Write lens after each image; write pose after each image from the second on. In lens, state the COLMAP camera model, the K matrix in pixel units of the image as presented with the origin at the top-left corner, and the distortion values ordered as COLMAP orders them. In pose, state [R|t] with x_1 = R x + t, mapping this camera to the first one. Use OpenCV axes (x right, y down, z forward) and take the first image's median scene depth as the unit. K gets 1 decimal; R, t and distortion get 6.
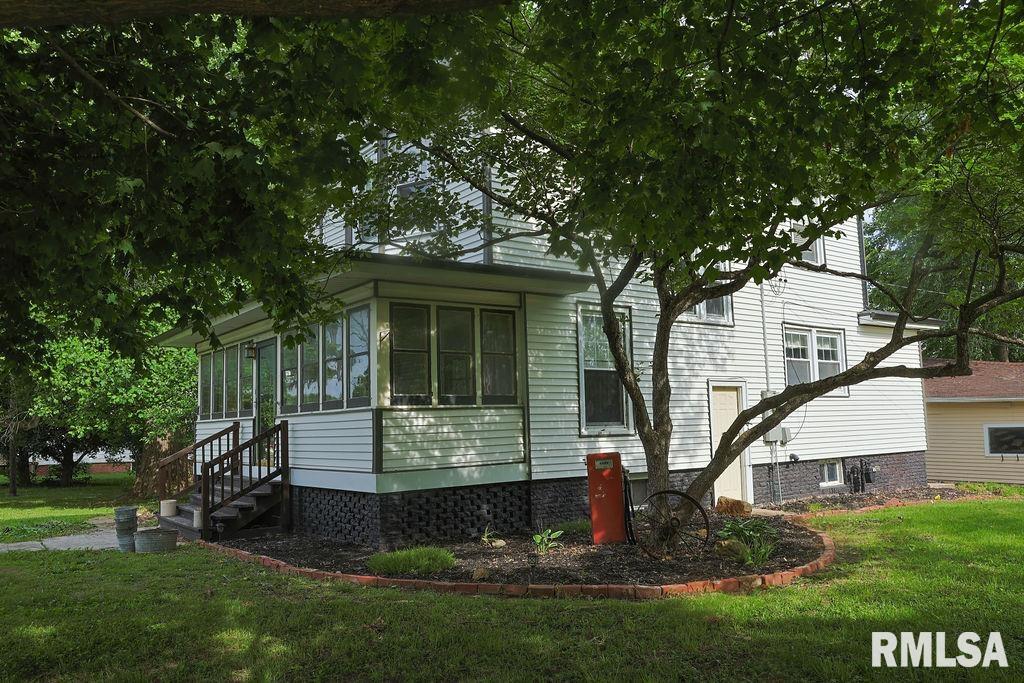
lens RADIAL K [[839.3, 0, 511.2], [0, 839.3, 341.3], [0, 0, 1]] dist [-0.102959, 0.093272]
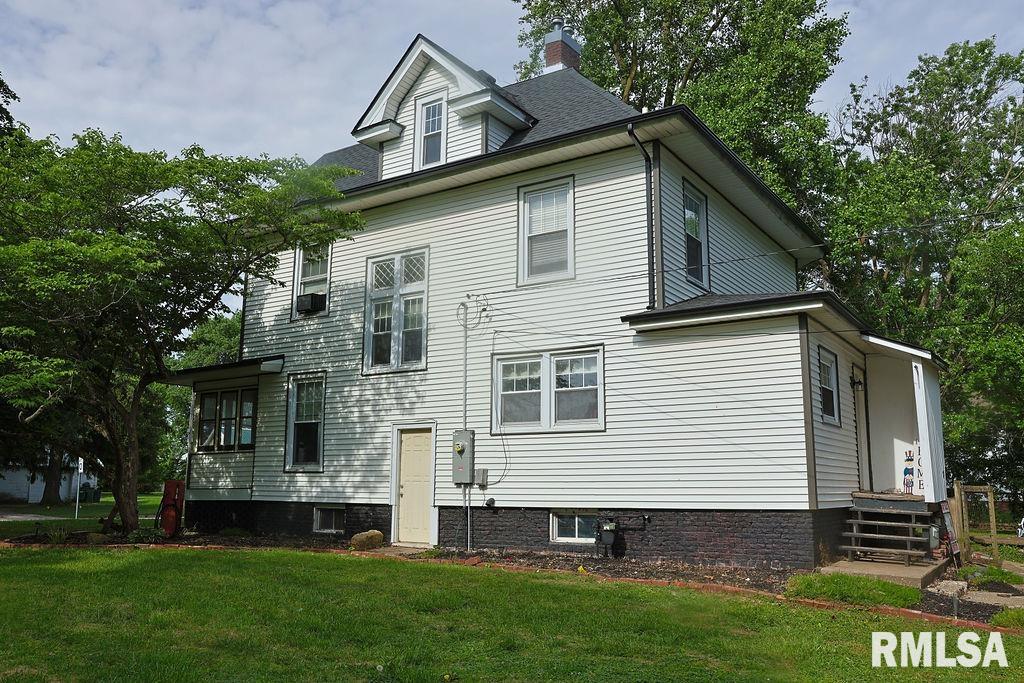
lens RADIAL K [[839.3, 0, 511.1], [0, 839.3, 341.0], [0, 0, 1]] dist [-0.102959, 0.093272]
pose [[0.338504, -0.139569, -0.930556, 1.317451], [0.085572, 0.989407, -0.117268, 0.080396], [0.937066, -0.039934, 0.346862, 0.767752]]
